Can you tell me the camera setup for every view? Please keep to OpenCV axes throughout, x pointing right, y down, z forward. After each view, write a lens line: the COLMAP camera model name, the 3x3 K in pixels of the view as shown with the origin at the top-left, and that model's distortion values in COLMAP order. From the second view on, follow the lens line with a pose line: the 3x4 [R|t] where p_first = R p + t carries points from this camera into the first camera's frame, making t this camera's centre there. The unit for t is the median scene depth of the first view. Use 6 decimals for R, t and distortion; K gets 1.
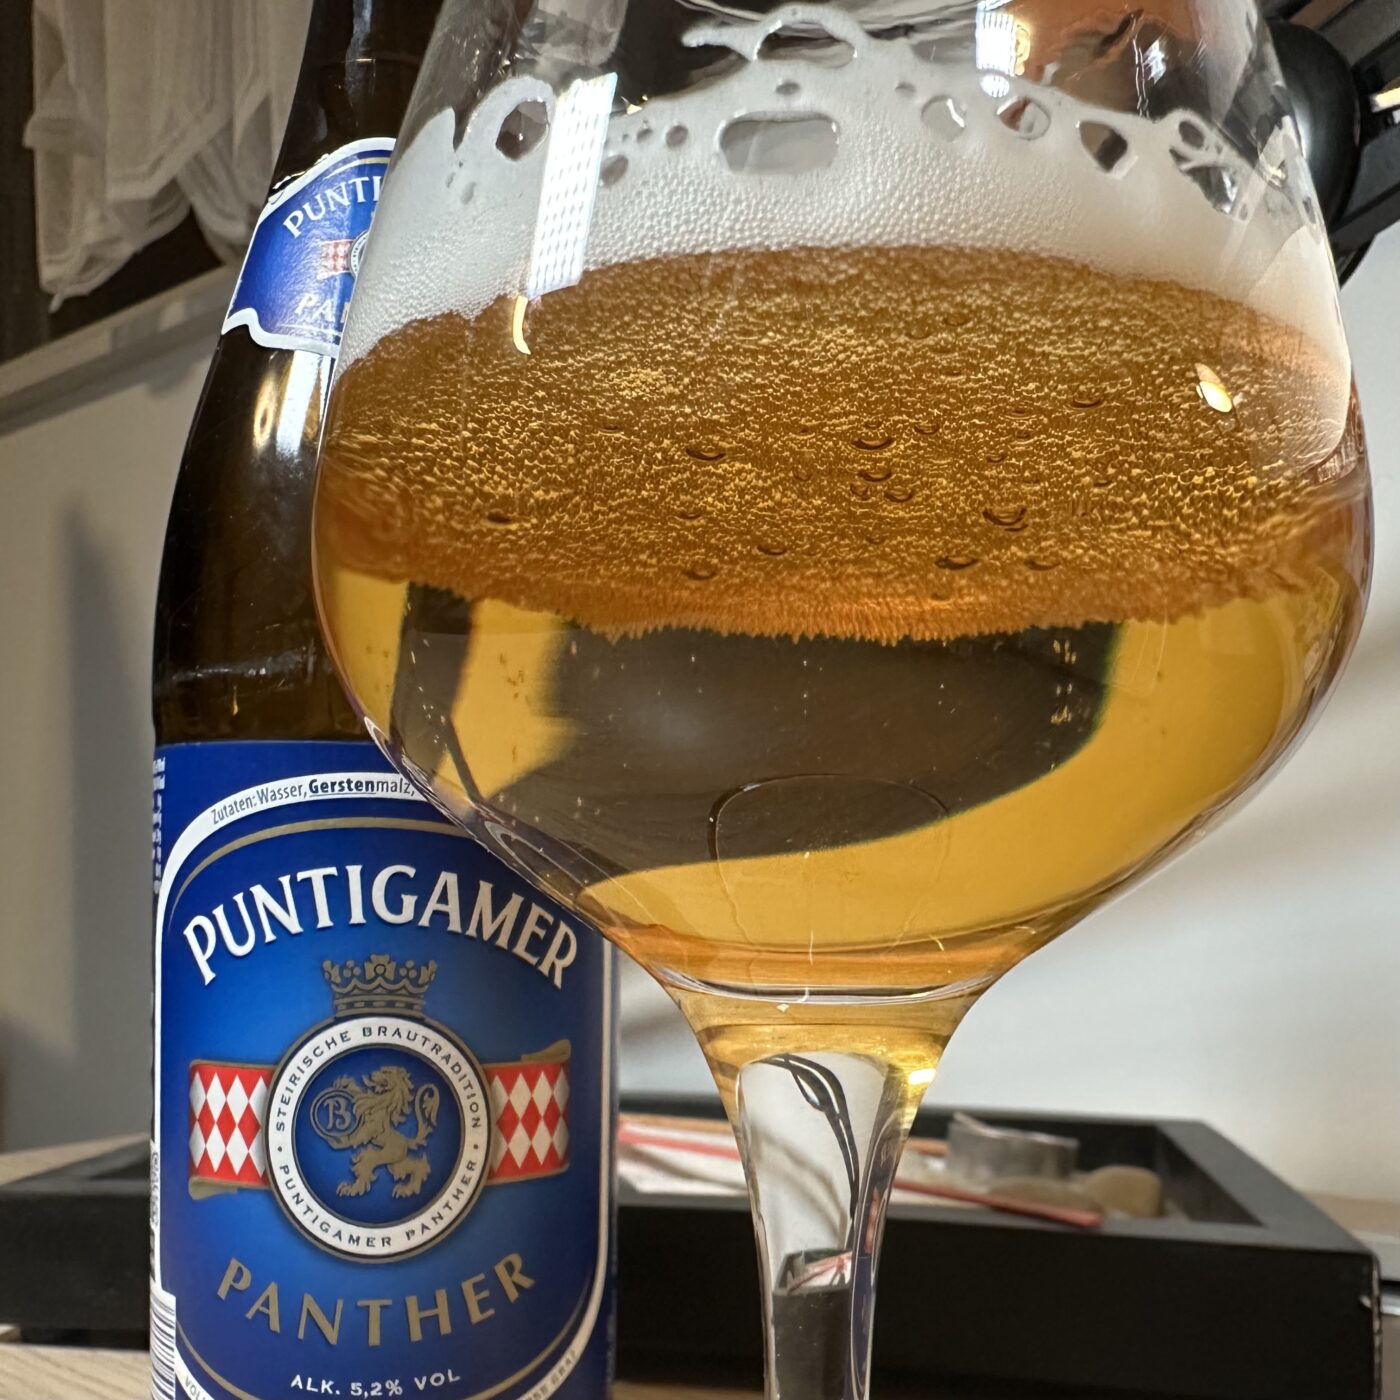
lens RADIAL K [[1480.8, 0, 782.8], [0, 1480.8, 954.7], [0, 0, 1]] dist [-0.046900, 0.000000]
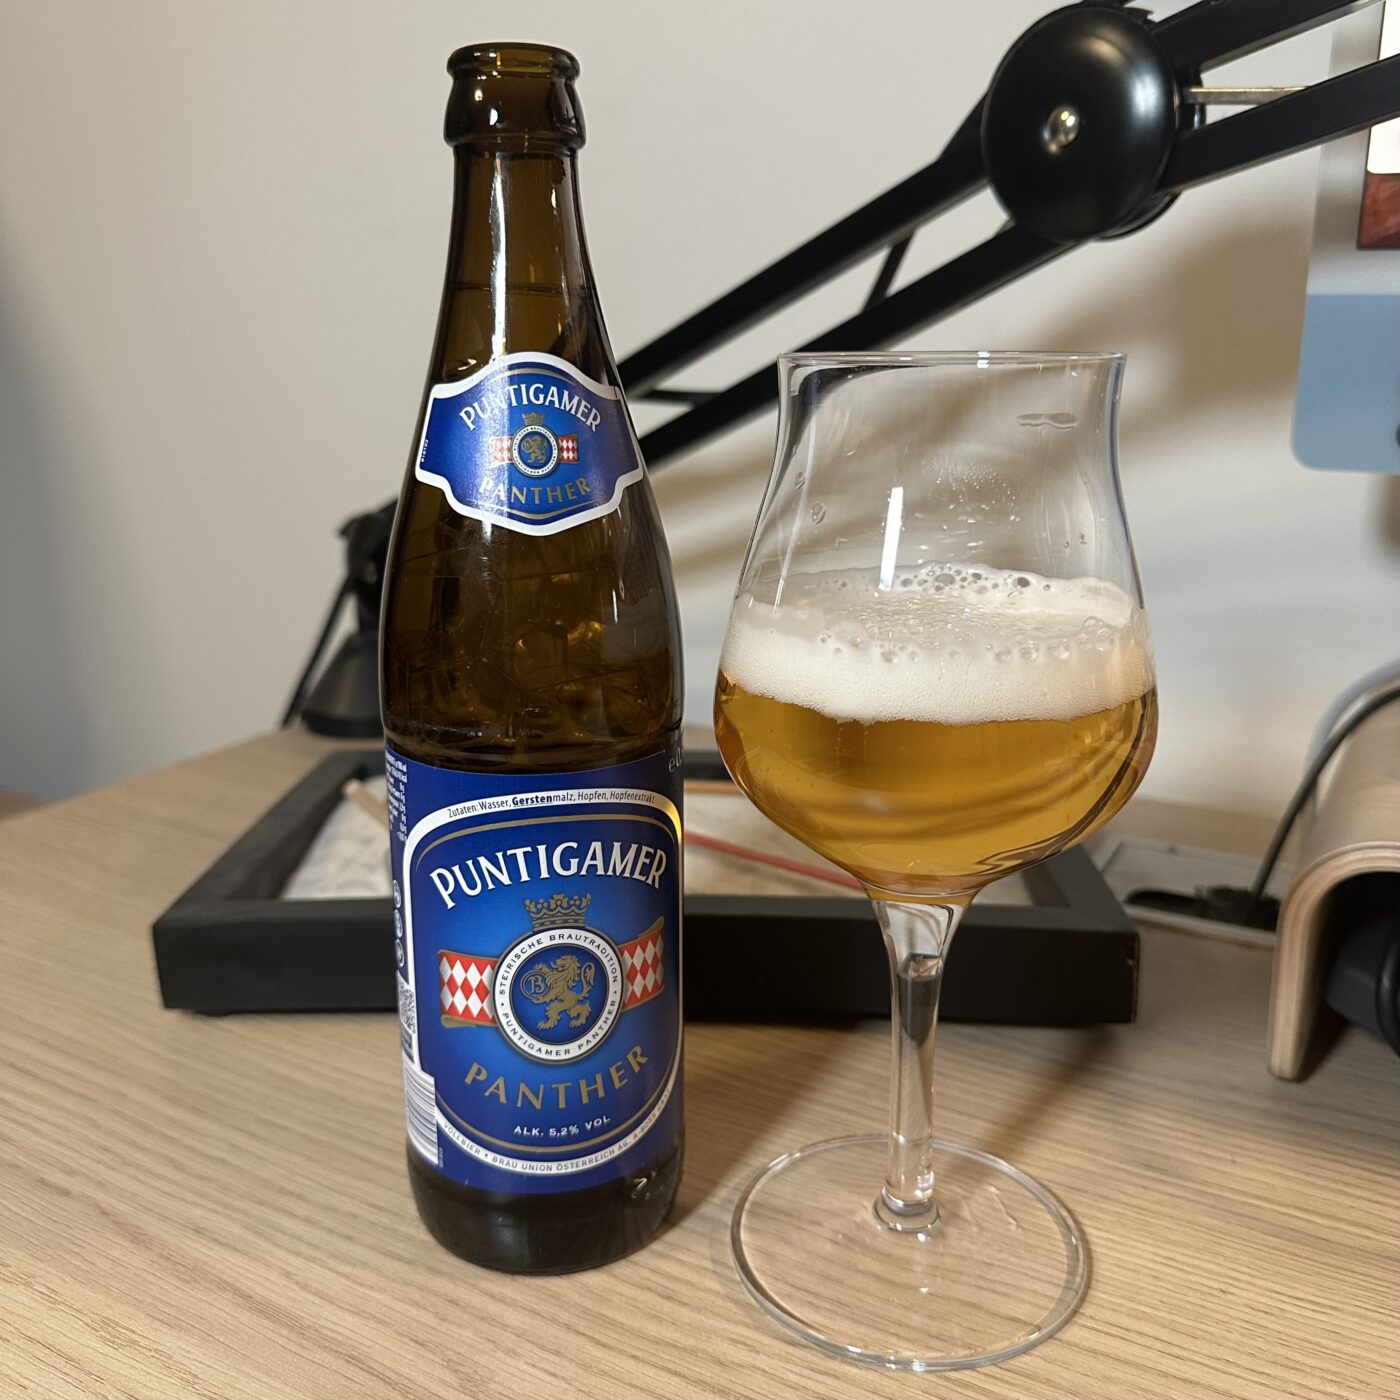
lens RADIAL K [[1482.8, 0, 717.6], [0, 1482.8, 736.8], [0, 0, 1]] dist [-0.018853, 0.000000]
pose [[0.999243, -0.022506, 0.031721, -0.141966], [0.014289, 0.970963, 0.238804, -0.561176], [-0.036175, -0.238170, 0.970550, -0.573450]]
